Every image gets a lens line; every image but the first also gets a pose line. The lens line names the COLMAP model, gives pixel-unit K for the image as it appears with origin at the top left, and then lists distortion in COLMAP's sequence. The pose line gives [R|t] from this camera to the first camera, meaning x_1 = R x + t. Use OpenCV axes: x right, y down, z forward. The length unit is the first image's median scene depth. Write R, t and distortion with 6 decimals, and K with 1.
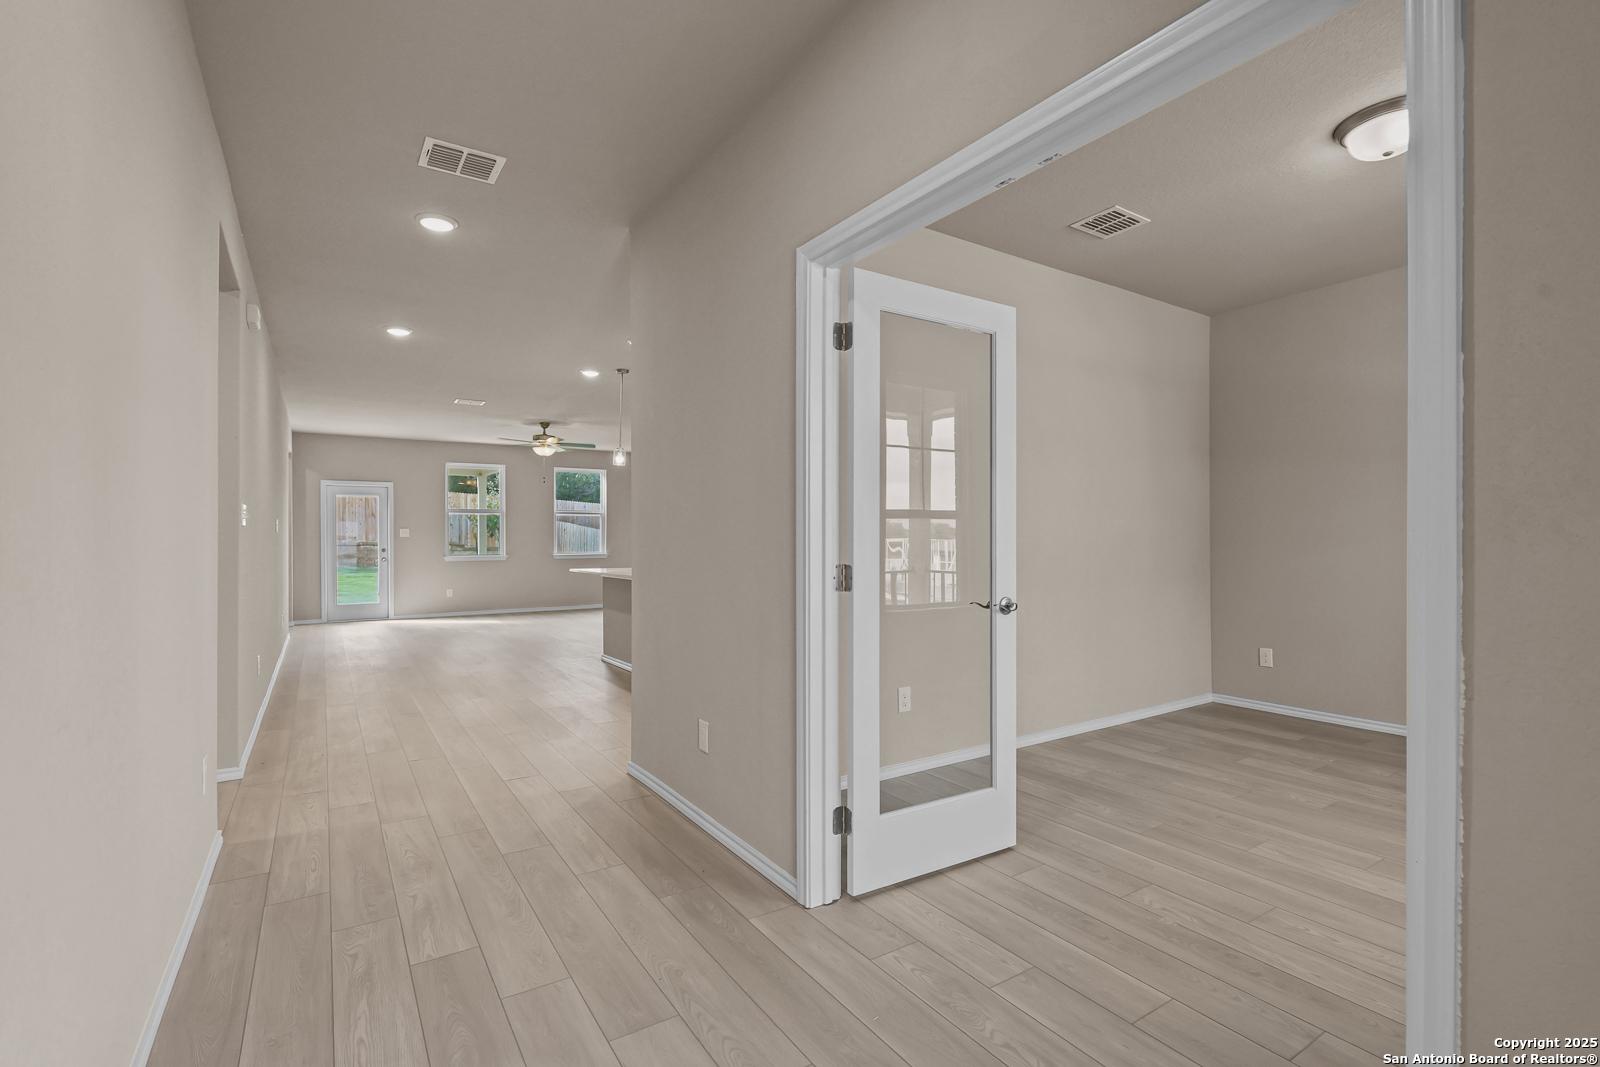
lens RADIAL K [[738.8, 0, 801.1], [0, 738.8, 534.8], [0, 0, 1]] dist [-0.003585, -0.000584]
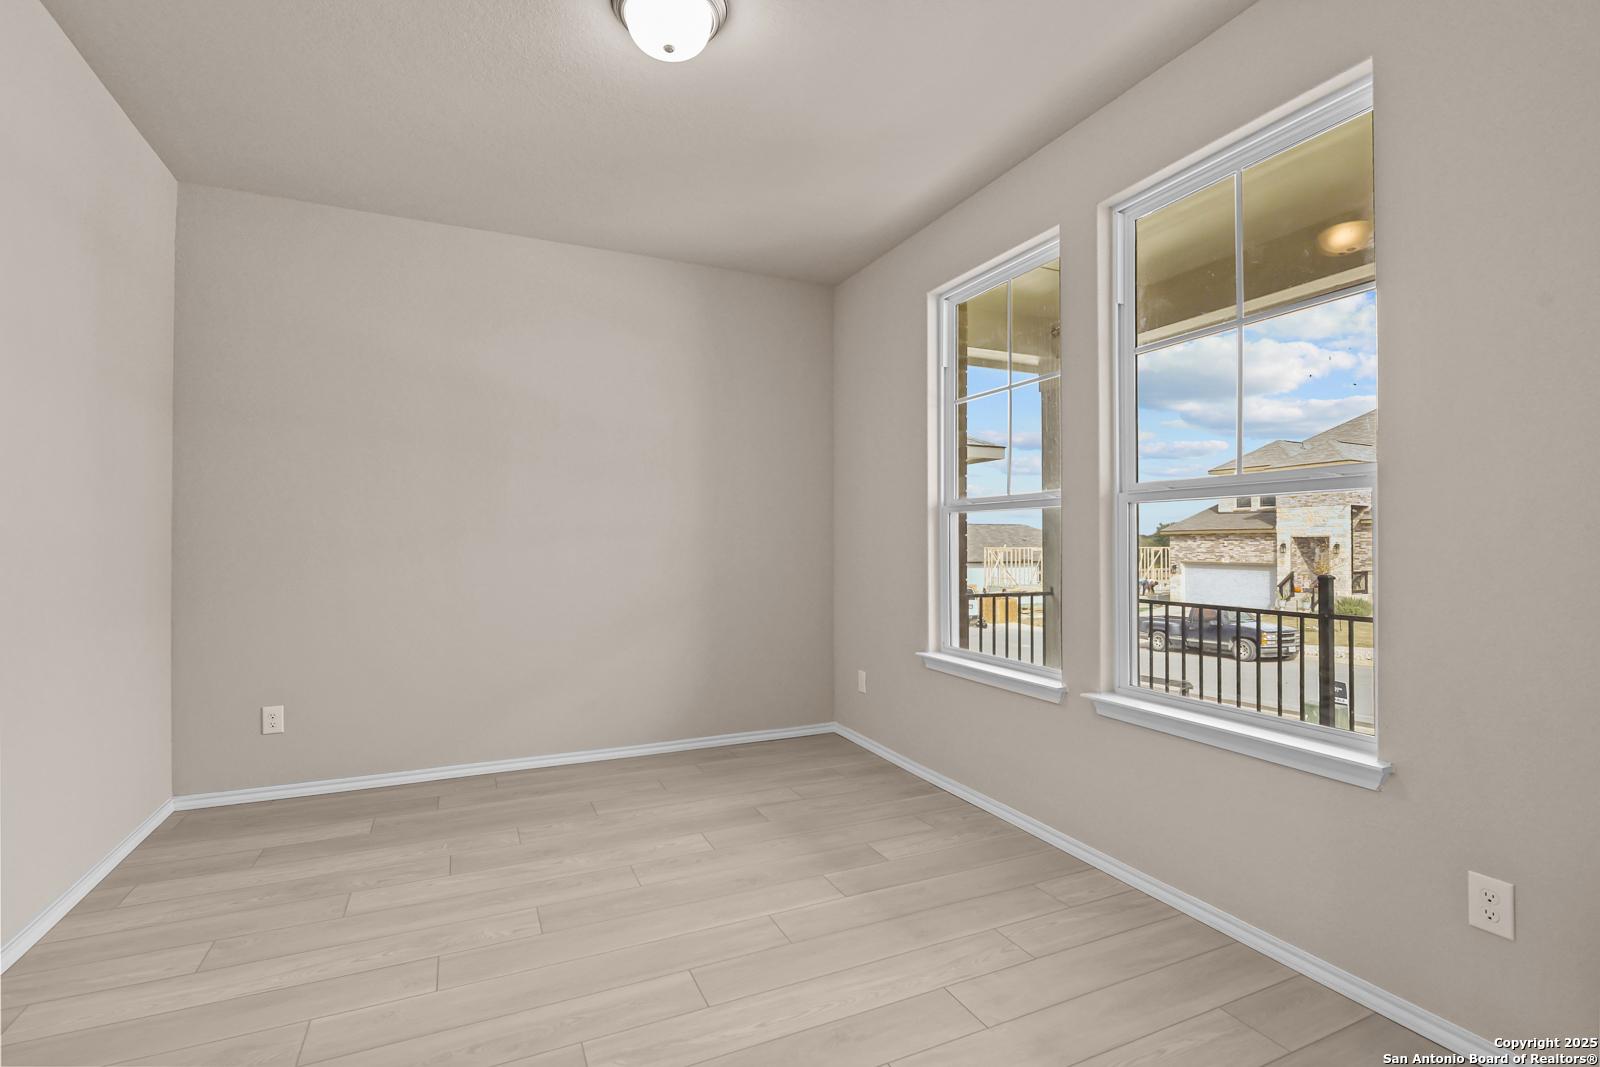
lens RADIAL K [[738.8, 0, 798.7], [0, 738.8, 535.2], [0, 0, 1]] dist [-0.003585, -0.000584]
pose [[0.143648, 0.000754, 0.989629, 0.042690], [-0.004532, 0.999990, -0.000104, -0.006373], [-0.989619, -0.004470, 0.143649, 0.588410]]
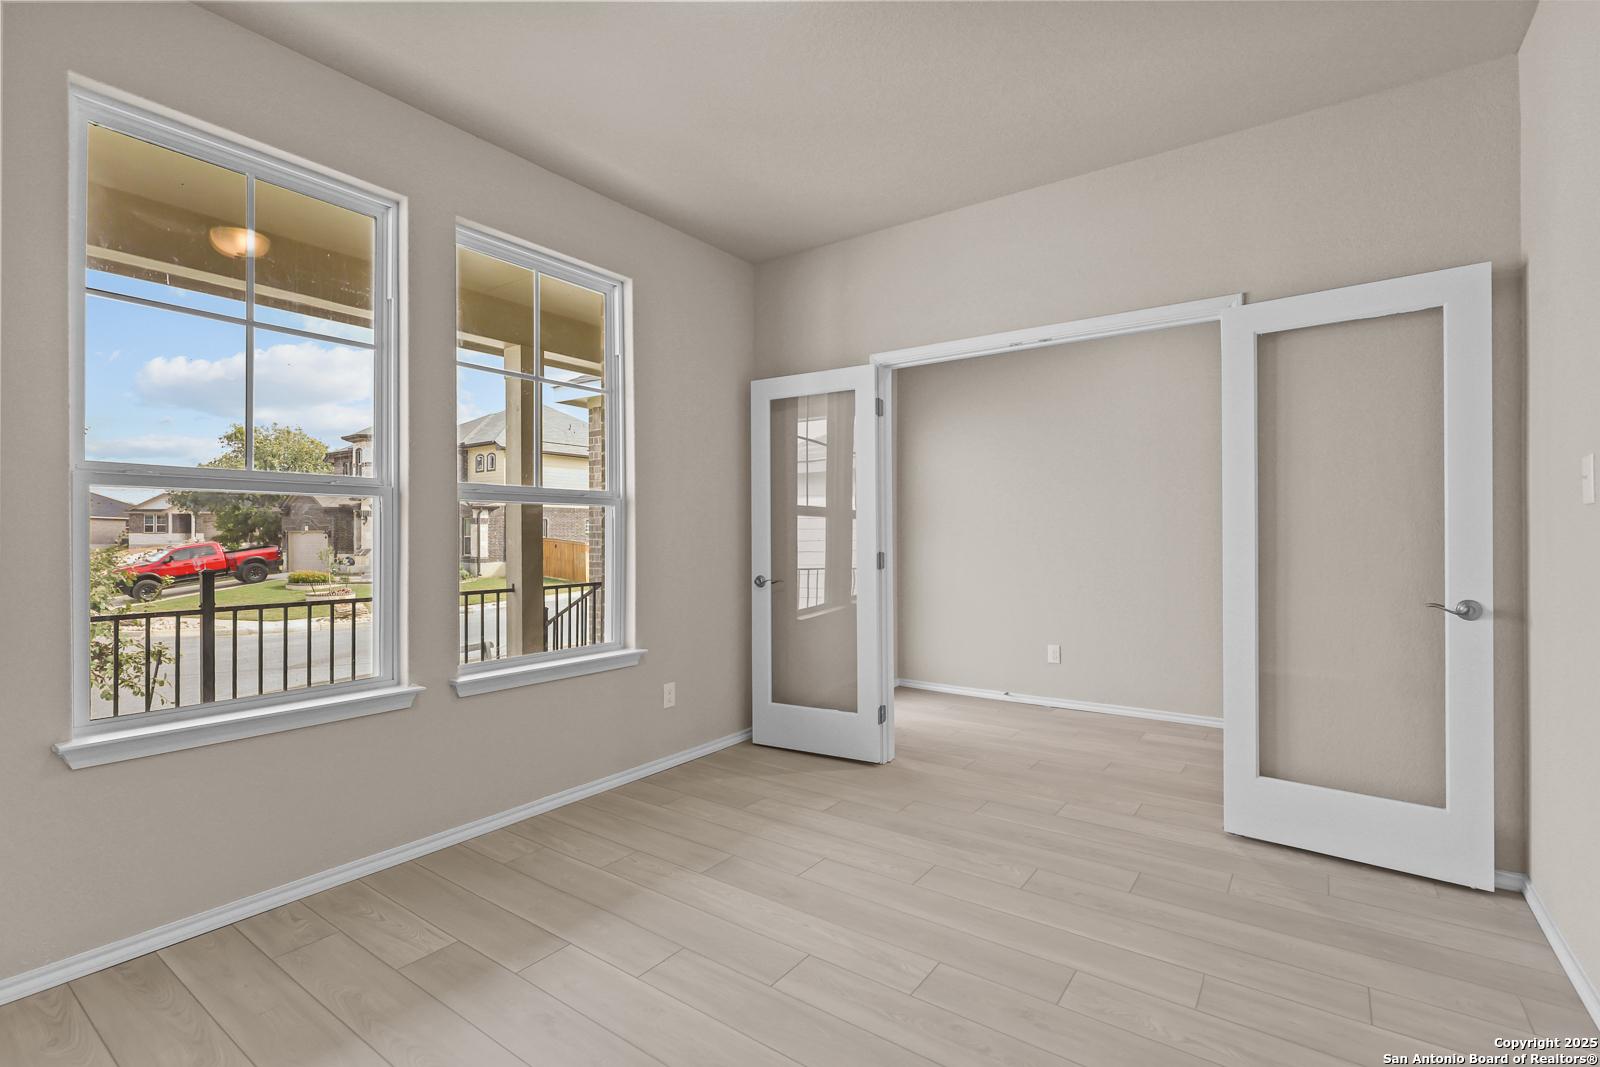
lens RADIAL K [[738.8, 0, 802.8], [0, 738.8, 542.5], [0, 0, 1]] dist [-0.003585, -0.000584]
pose [[-0.928373, 0.003571, -0.371633, 0.776372], [0.003545, 0.999993, 0.000752, 0.007651], [0.371633, -0.000619, -0.928380, 1.264249]]
